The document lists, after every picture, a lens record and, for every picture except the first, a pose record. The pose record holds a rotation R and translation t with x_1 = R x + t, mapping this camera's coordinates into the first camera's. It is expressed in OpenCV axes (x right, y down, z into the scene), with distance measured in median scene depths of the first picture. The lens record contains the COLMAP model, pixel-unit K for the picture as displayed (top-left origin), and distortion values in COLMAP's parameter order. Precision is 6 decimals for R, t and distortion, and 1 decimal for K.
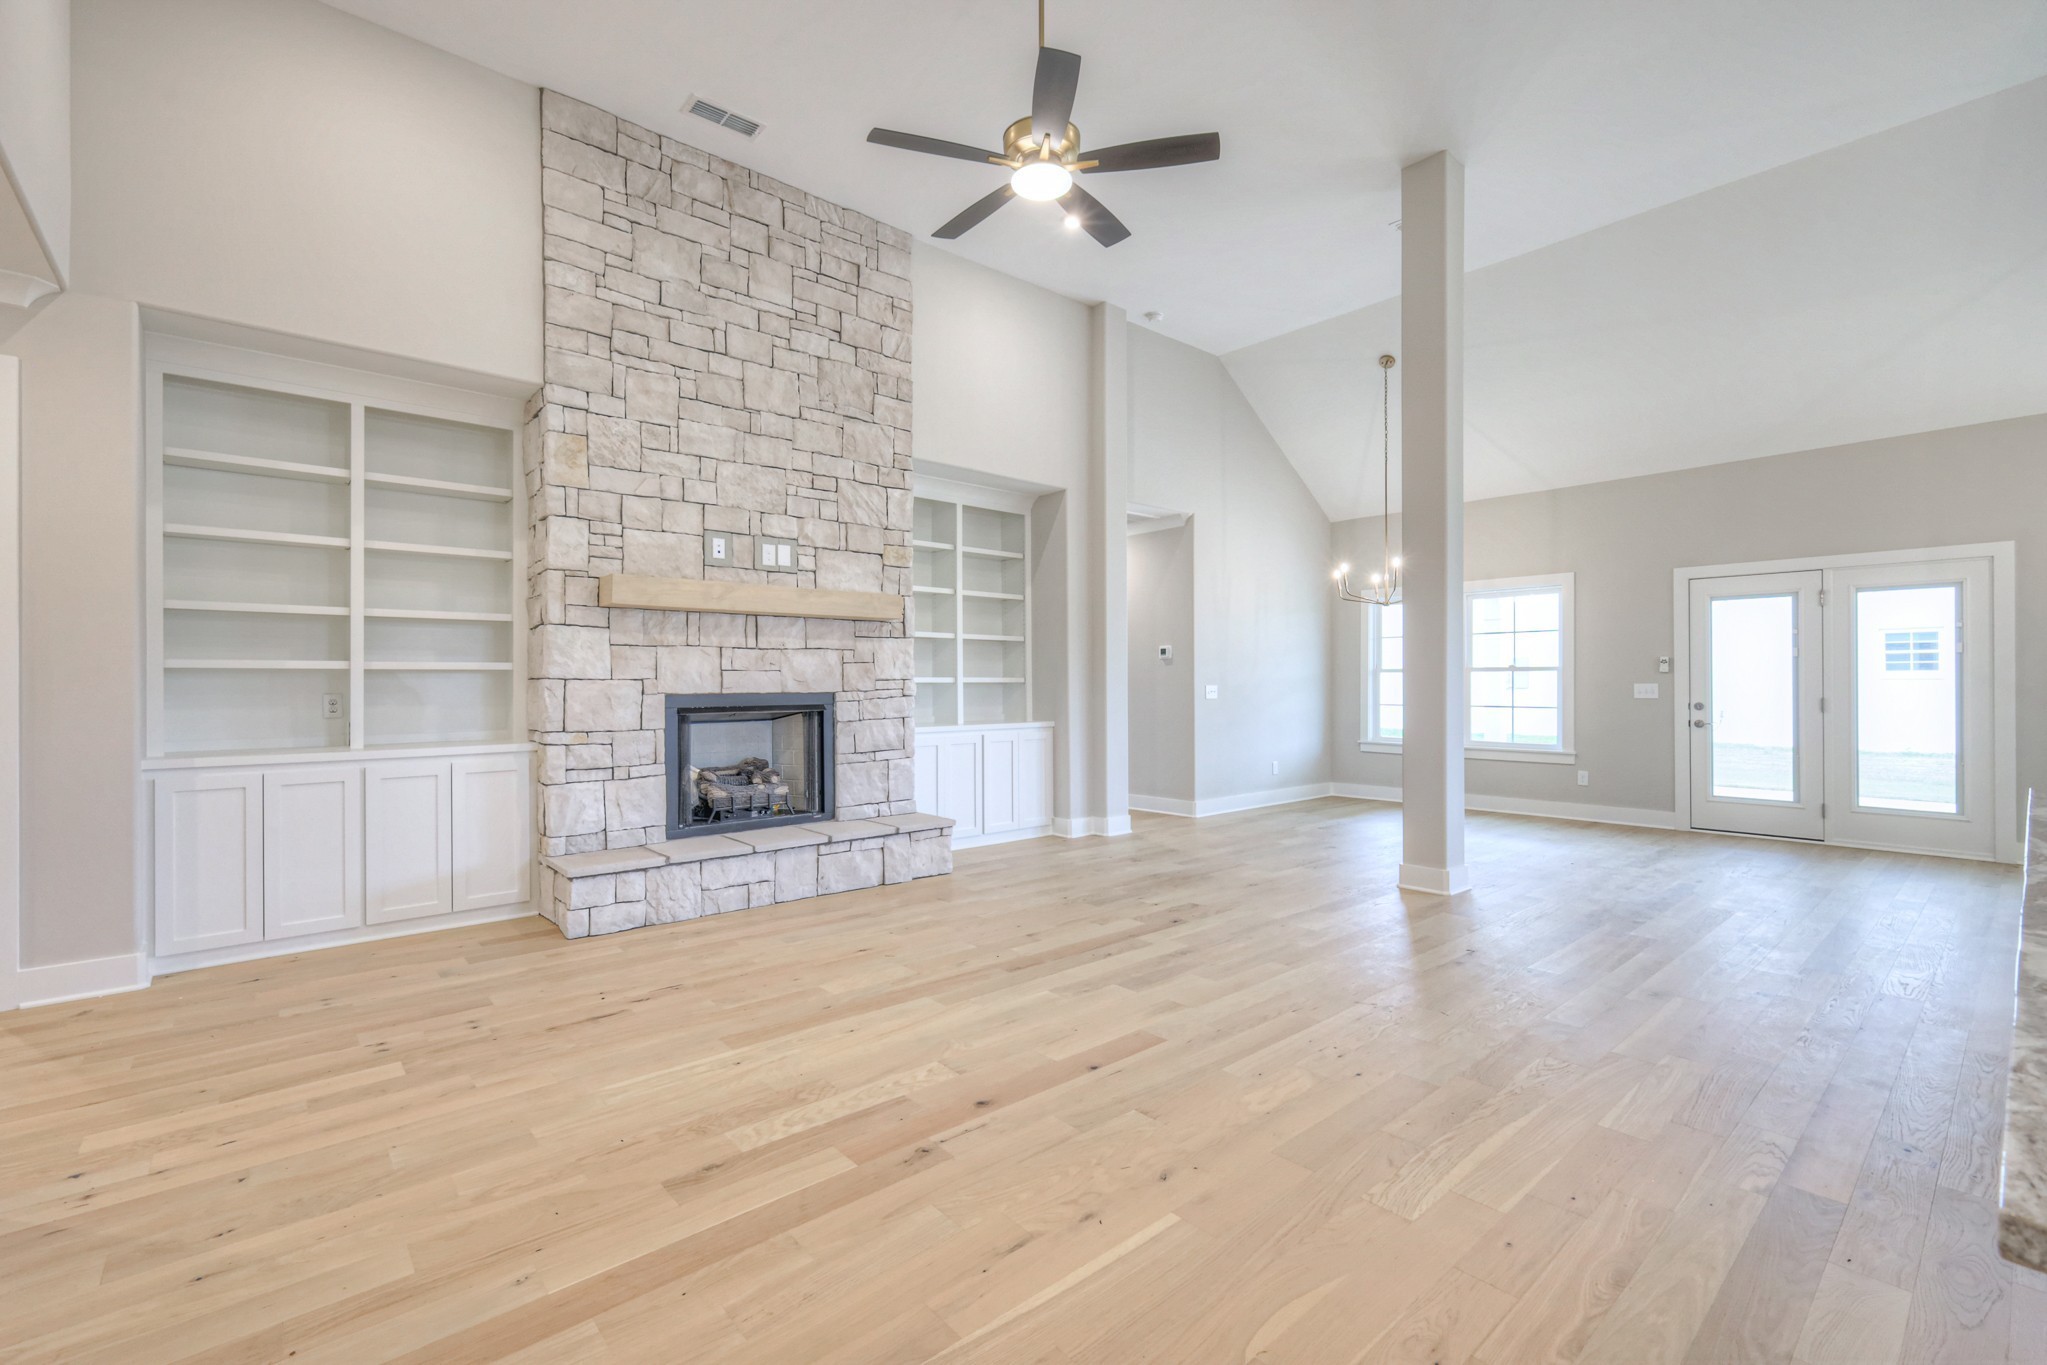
lens RADIAL K [[888.4, 0, 1024.8], [0, 888.4, 682.0], [0, 0, 1]] dist [0.003039, -0.000402]
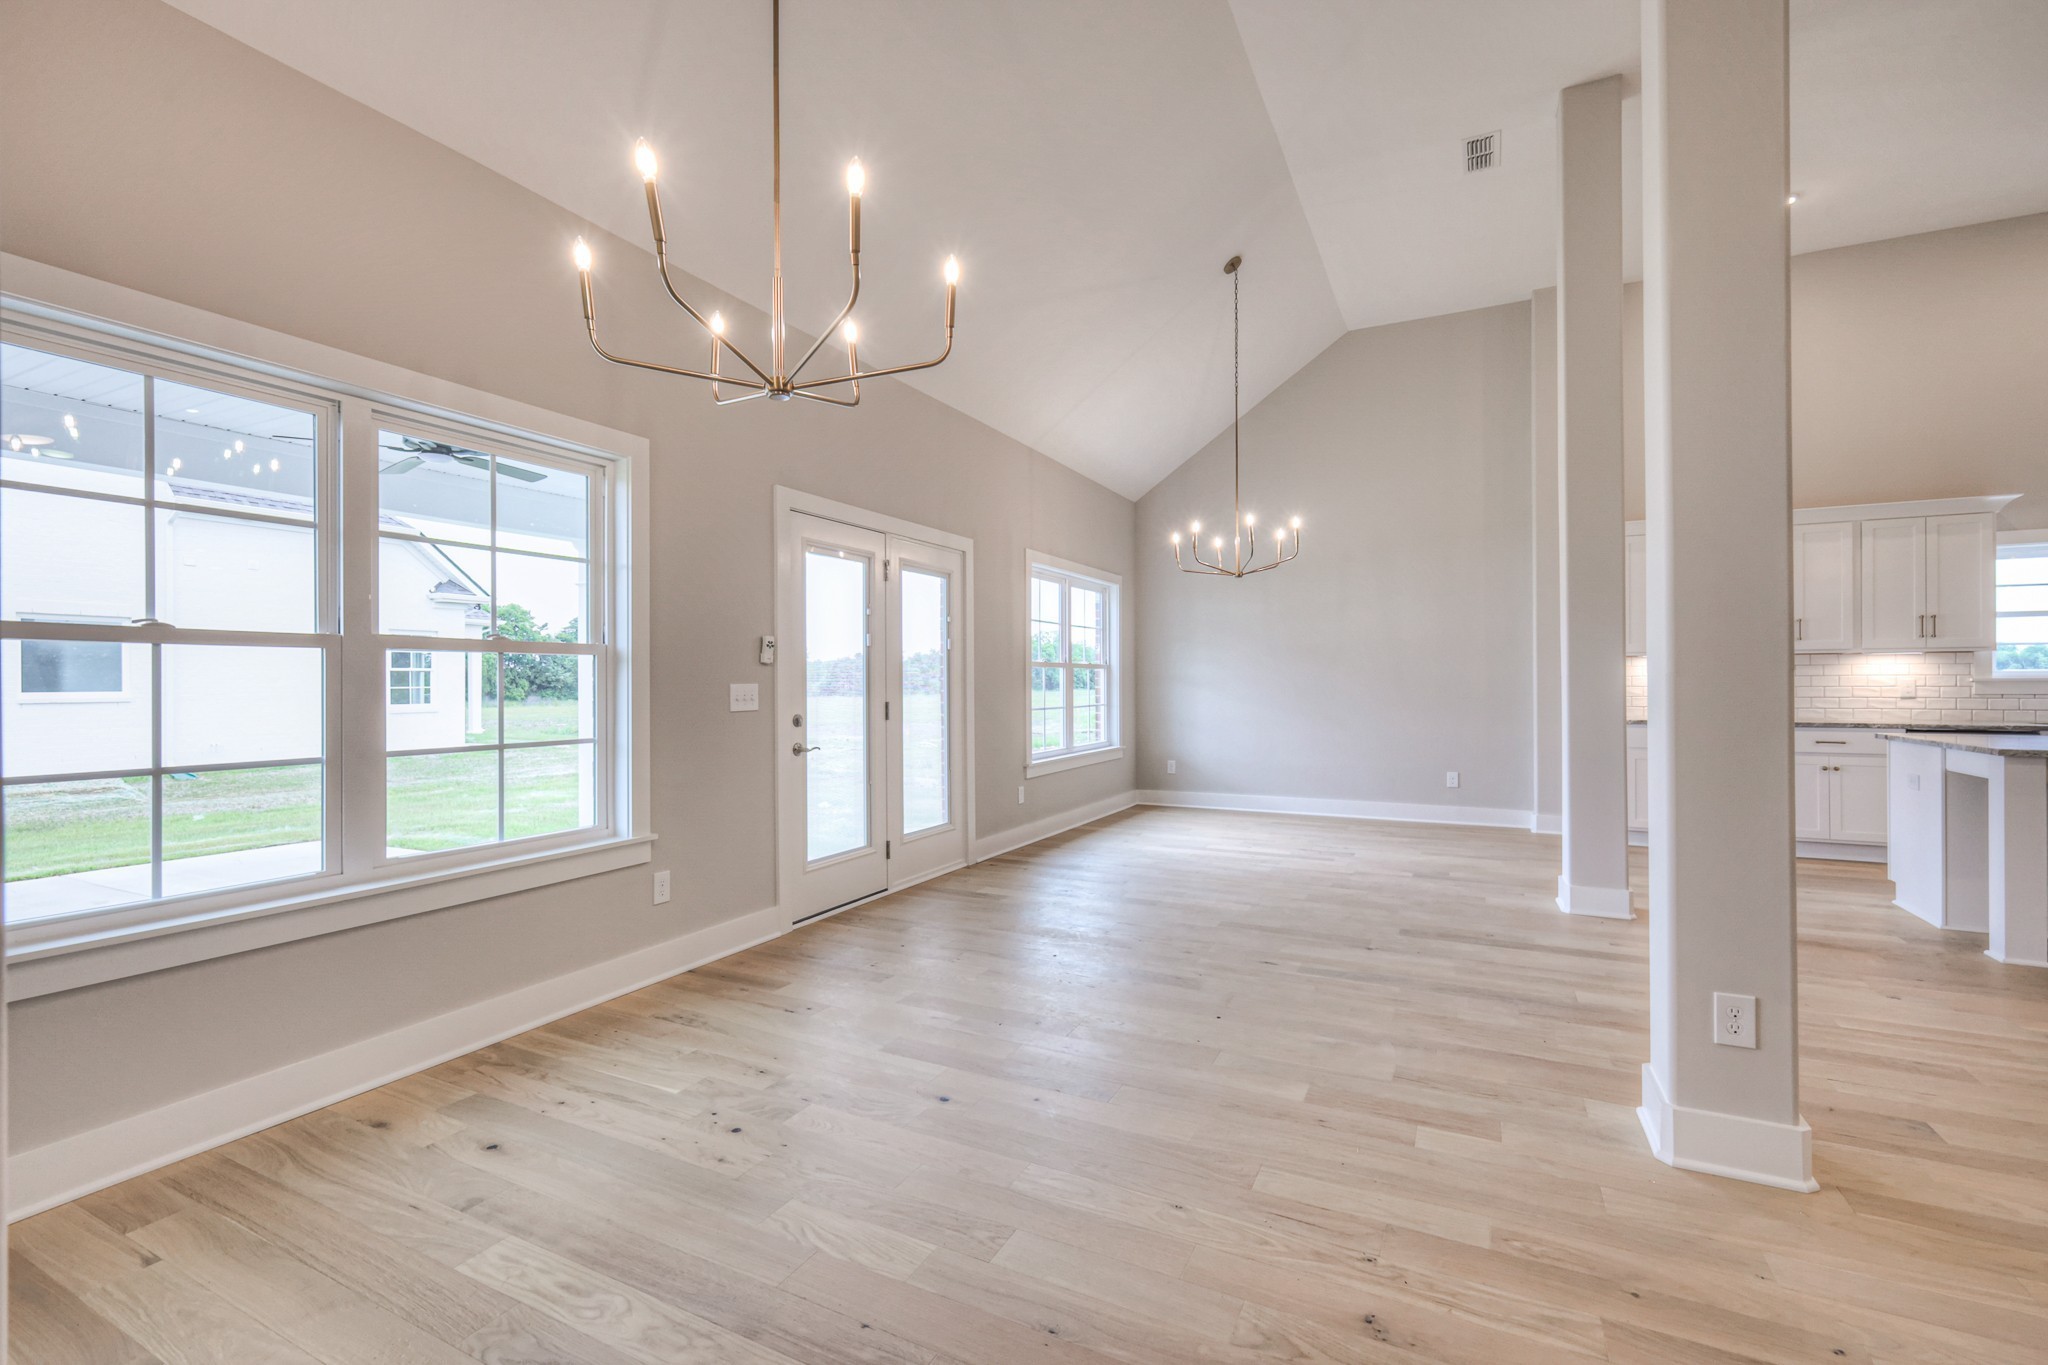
lens RADIAL K [[888.8, 0, 1021.7], [0, 888.8, 679.3], [0, 0, 1]] dist [0.003039, -0.000402]
pose [[-0.375228, 0.006100, 0.926912, 0.192481], [0.003649, 0.999980, -0.005104, 0.003879], [-0.926925, 0.001468, -0.375243, 1.545243]]
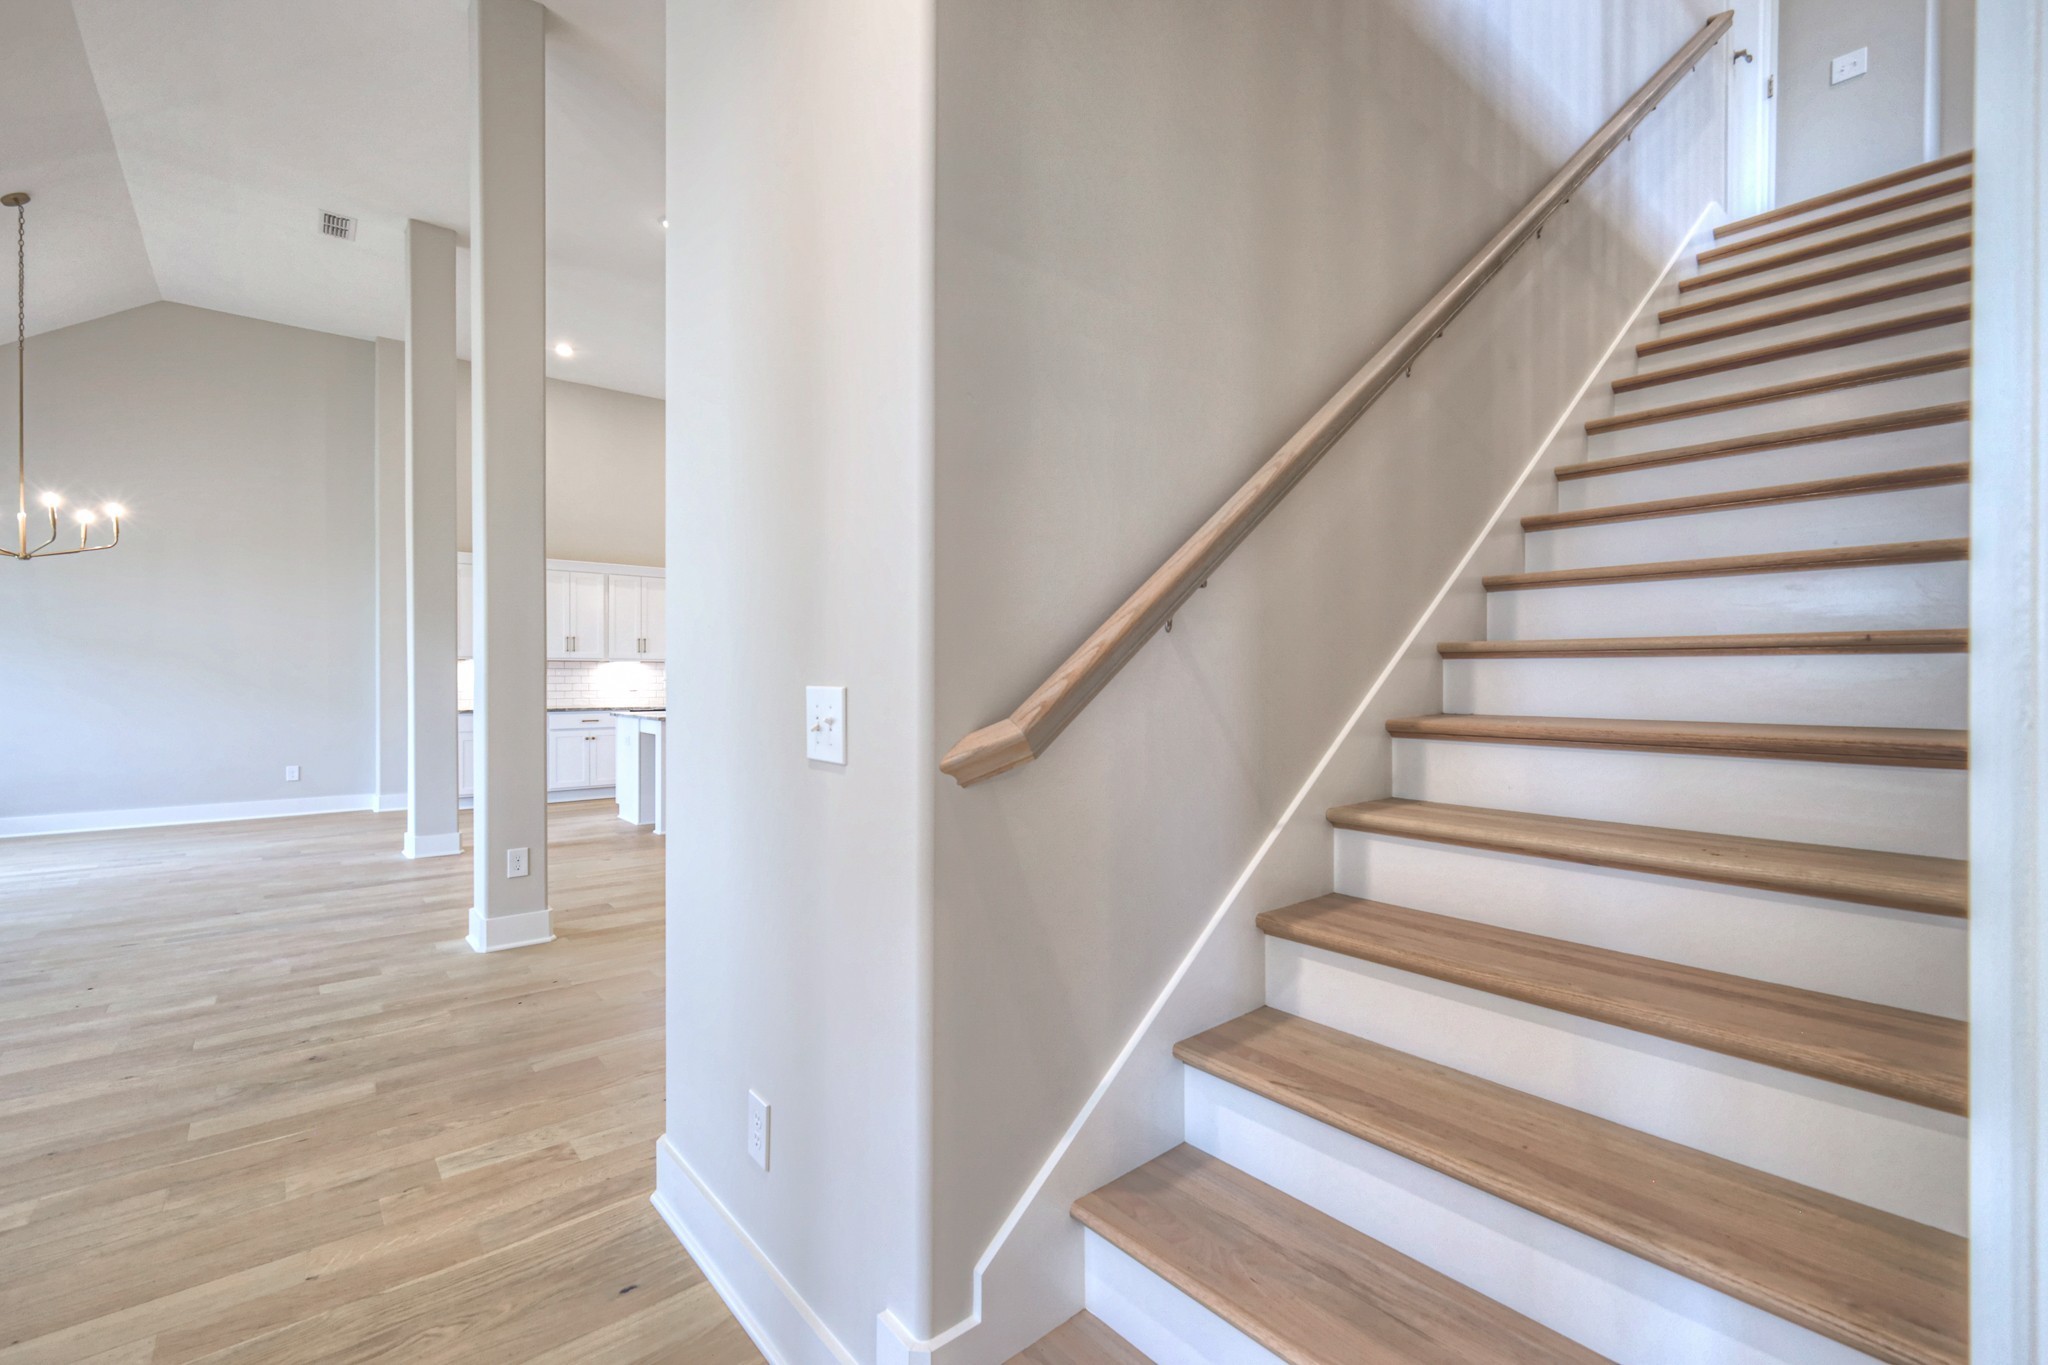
lens RADIAL K [[888.8, 0, 1025.2], [0, 888.8, 683.0], [0, 0, 1]] dist [0.003039, -0.000402]
pose [[-0.999844, 0.000142, 0.017657, -0.005051], [0.000212, 0.999992, 0.003943, 0.003686], [-0.017656, 0.003946, -0.999836, 1.852217]]
